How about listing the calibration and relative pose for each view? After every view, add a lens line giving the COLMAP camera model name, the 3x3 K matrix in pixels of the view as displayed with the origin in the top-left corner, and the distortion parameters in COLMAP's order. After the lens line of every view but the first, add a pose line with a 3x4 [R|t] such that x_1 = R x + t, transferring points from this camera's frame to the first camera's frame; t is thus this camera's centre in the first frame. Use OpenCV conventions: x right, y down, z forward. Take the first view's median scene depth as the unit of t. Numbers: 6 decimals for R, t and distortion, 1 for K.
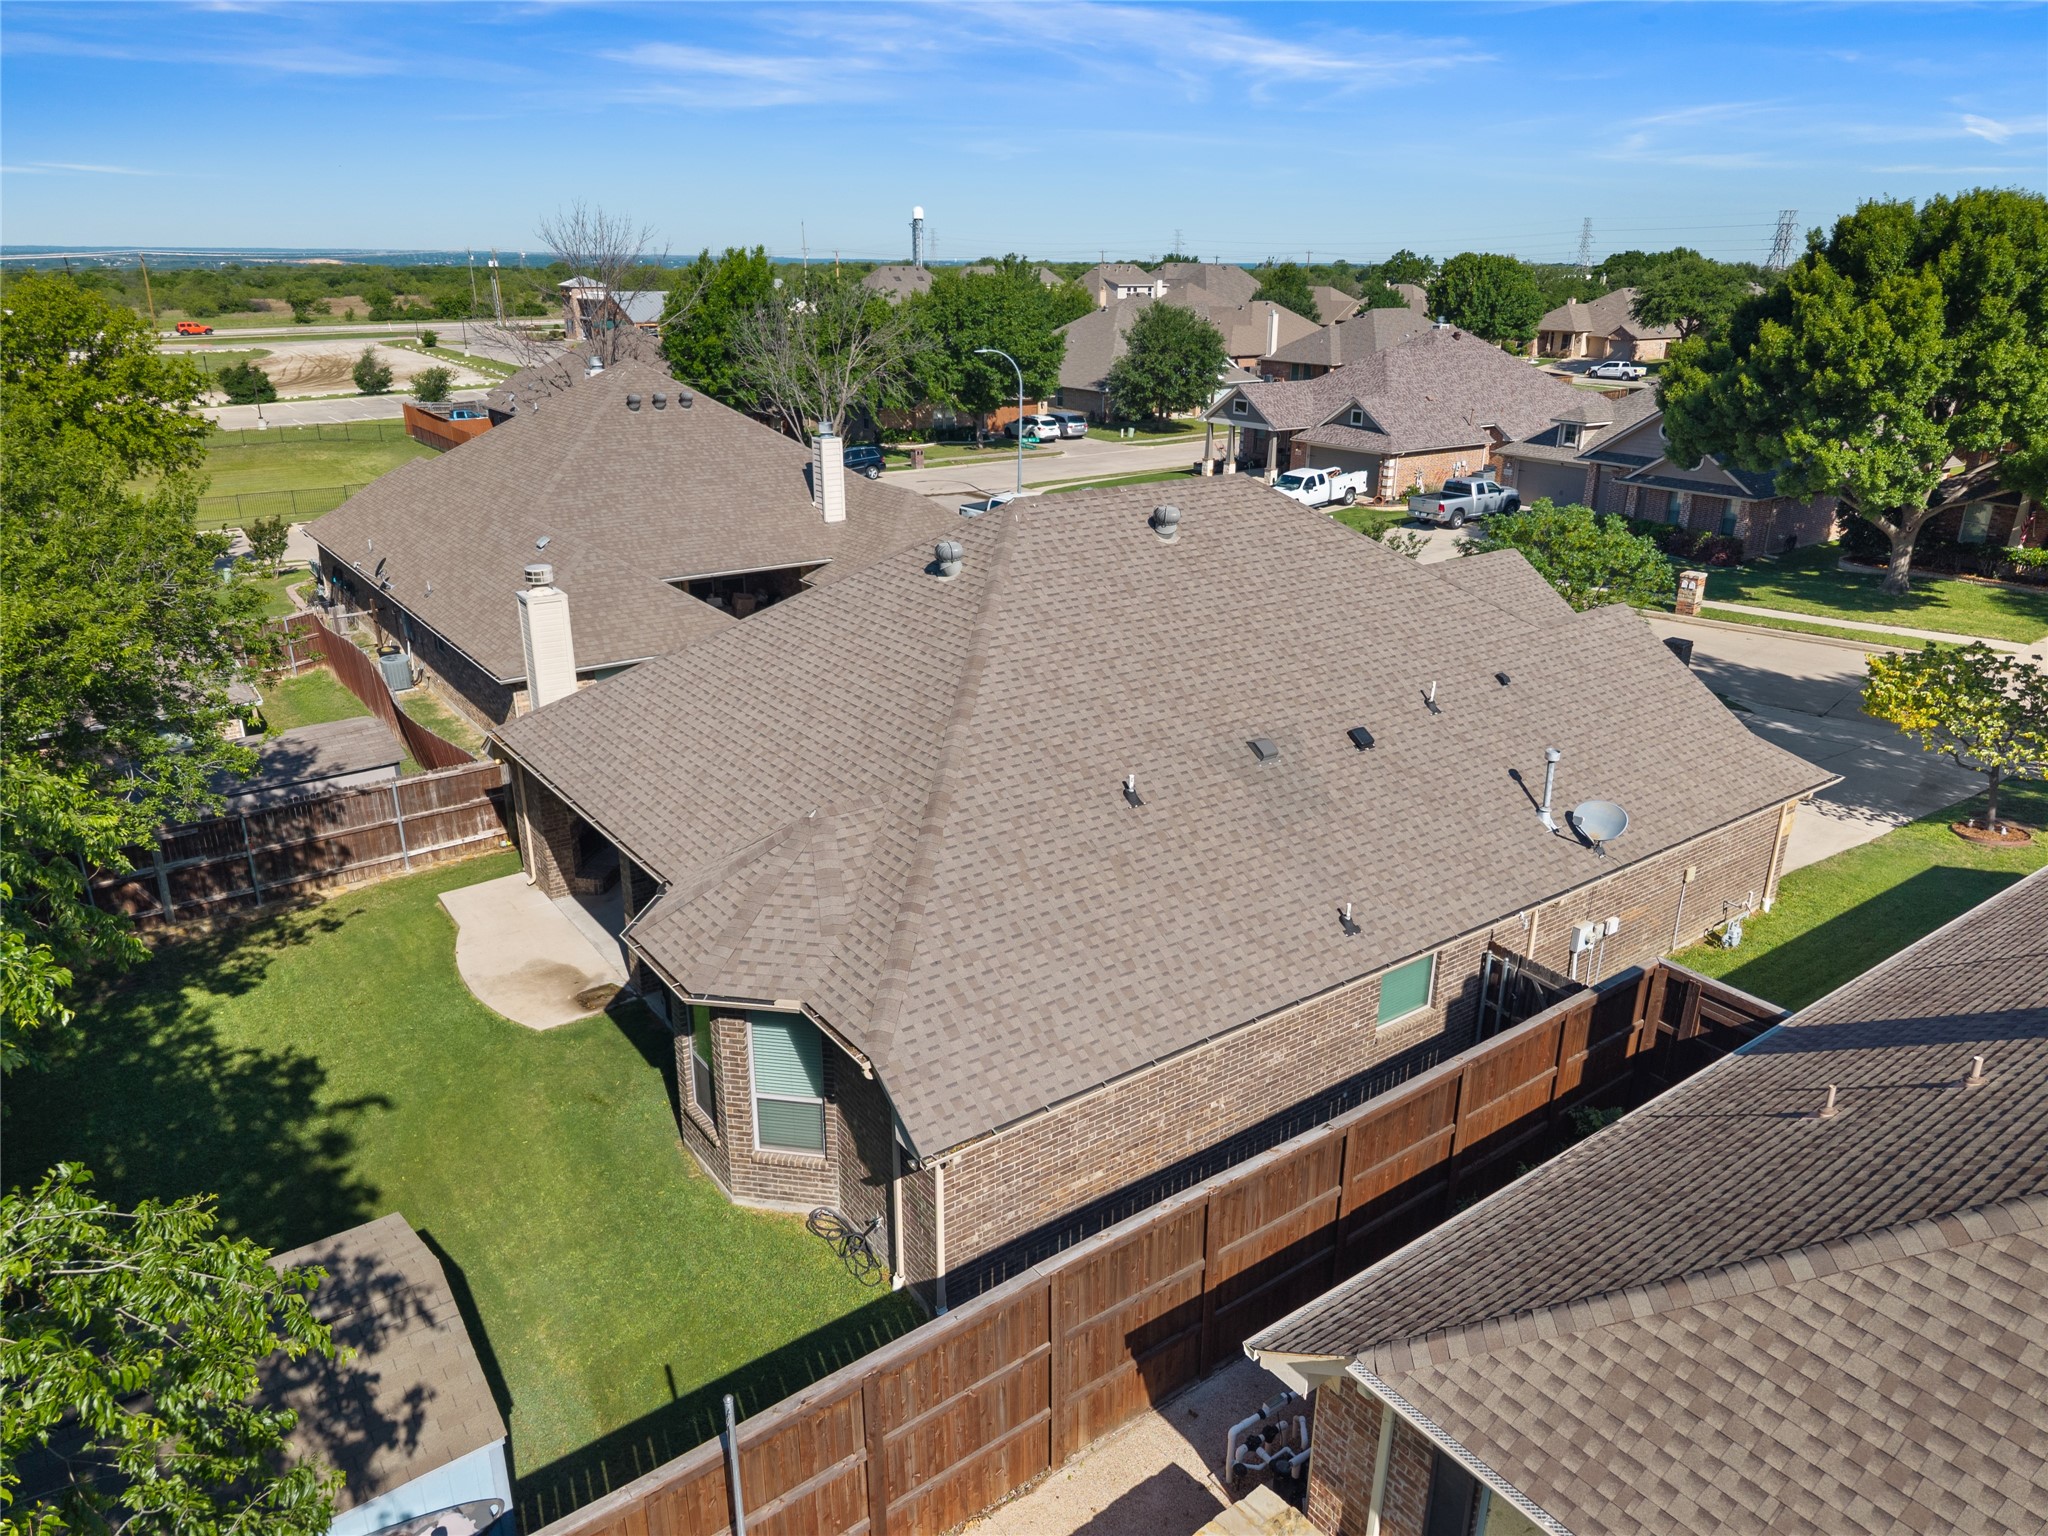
lens RADIAL K [[1381.5, 0, 1020.4], [0, 1381.5, 765.0], [0, 0, 1]] dist [0.010660, -0.007723]
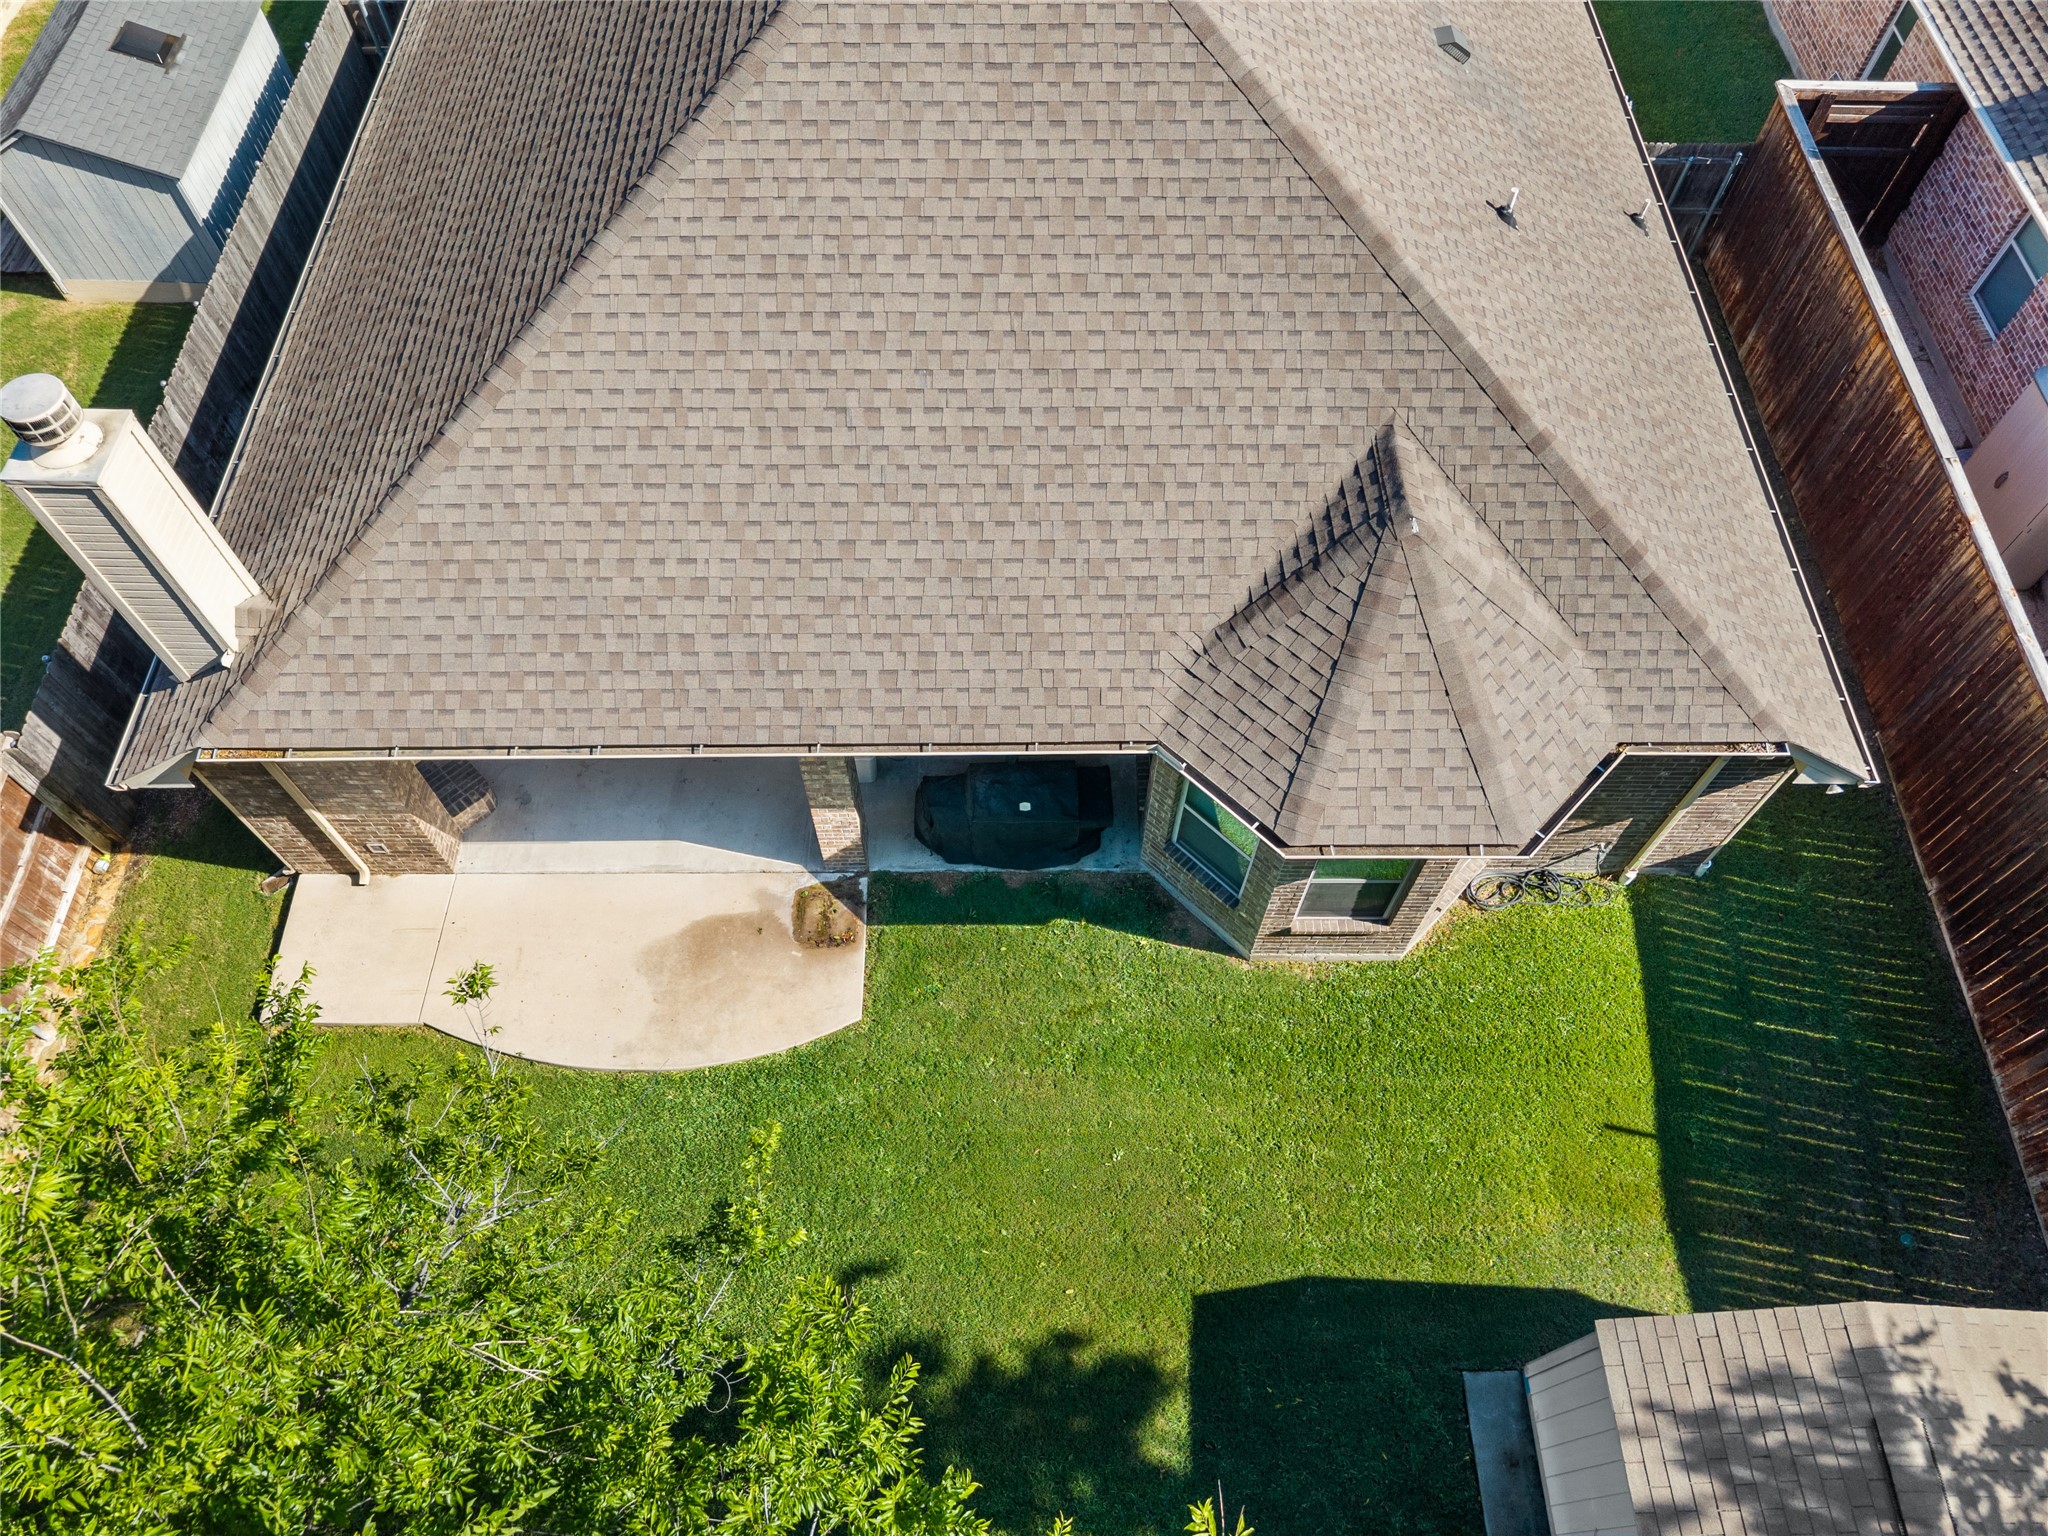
lens RADIAL K [[1381.5, 0, 1022.8], [0, 1381.5, 767.9], [0, 0, 1]] dist [0.010660, -0.007723]
pose [[0.586353, -0.690950, 0.422822, -0.848218], [0.289259, 0.666147, 0.687443, -0.531073], [-0.756650, -0.280779, 0.590461, 1.012165]]
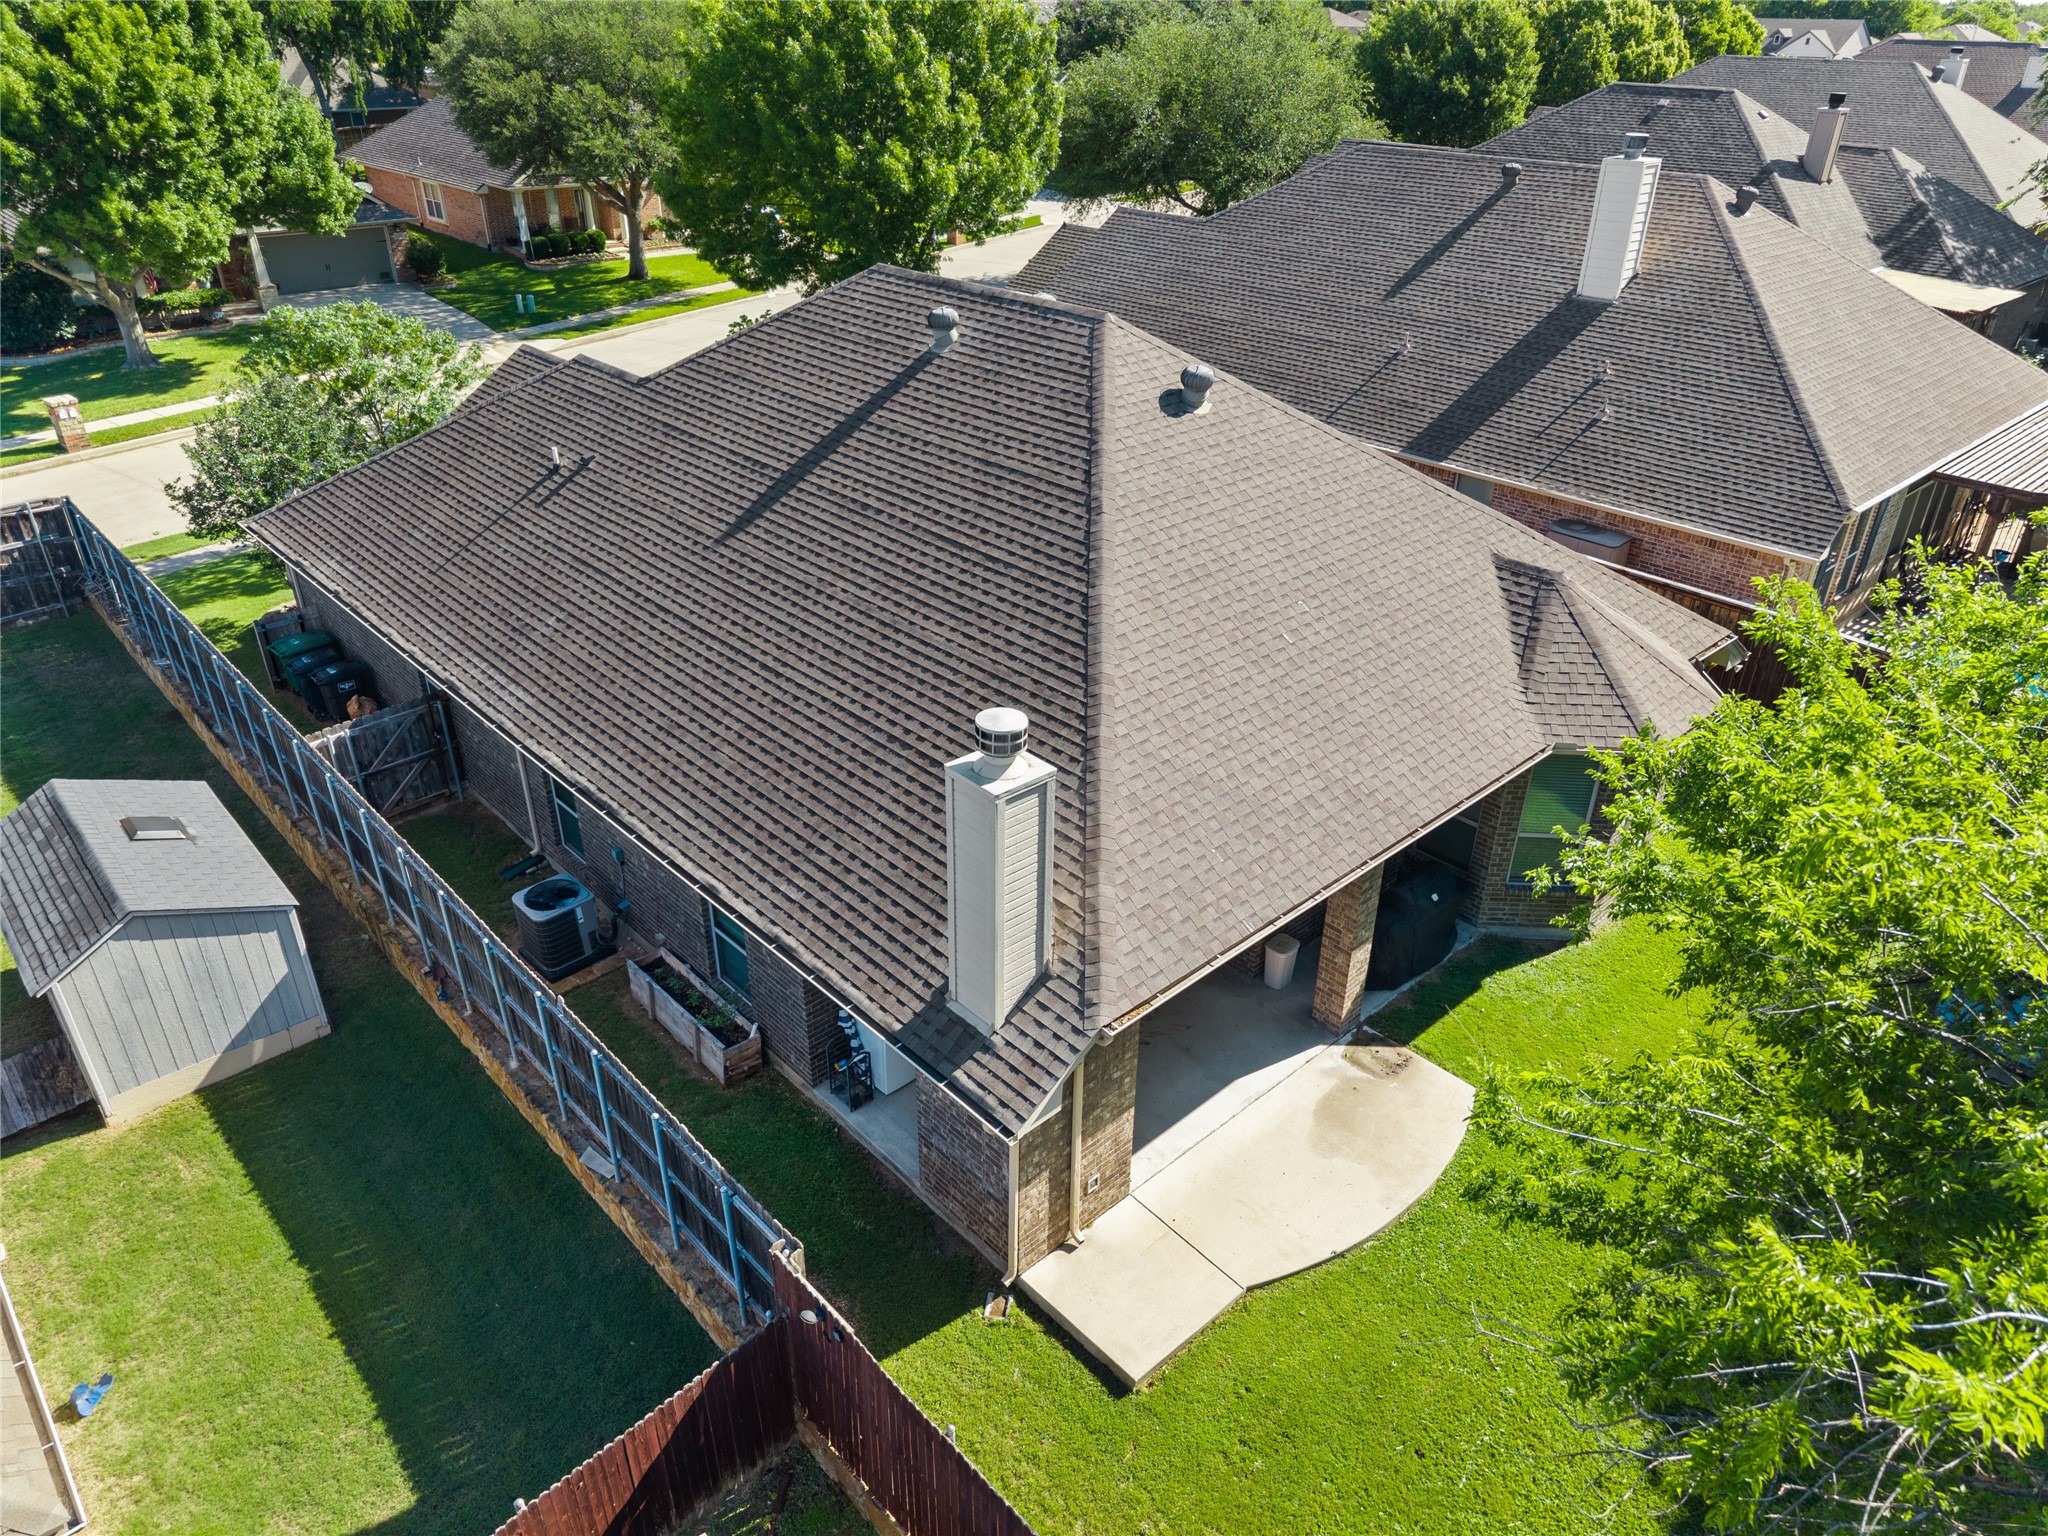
lens RADIAL K [[1381.5, 0, 1018.2], [0, 1381.5, 770.1], [0, 0, 1]] dist [0.010660, -0.007723]
pose [[-0.111023, -0.491853, 0.863571, -1.549795], [0.357881, 0.790860, 0.496450, -0.739136], [-0.927144, 0.364173, 0.088221, 1.890074]]
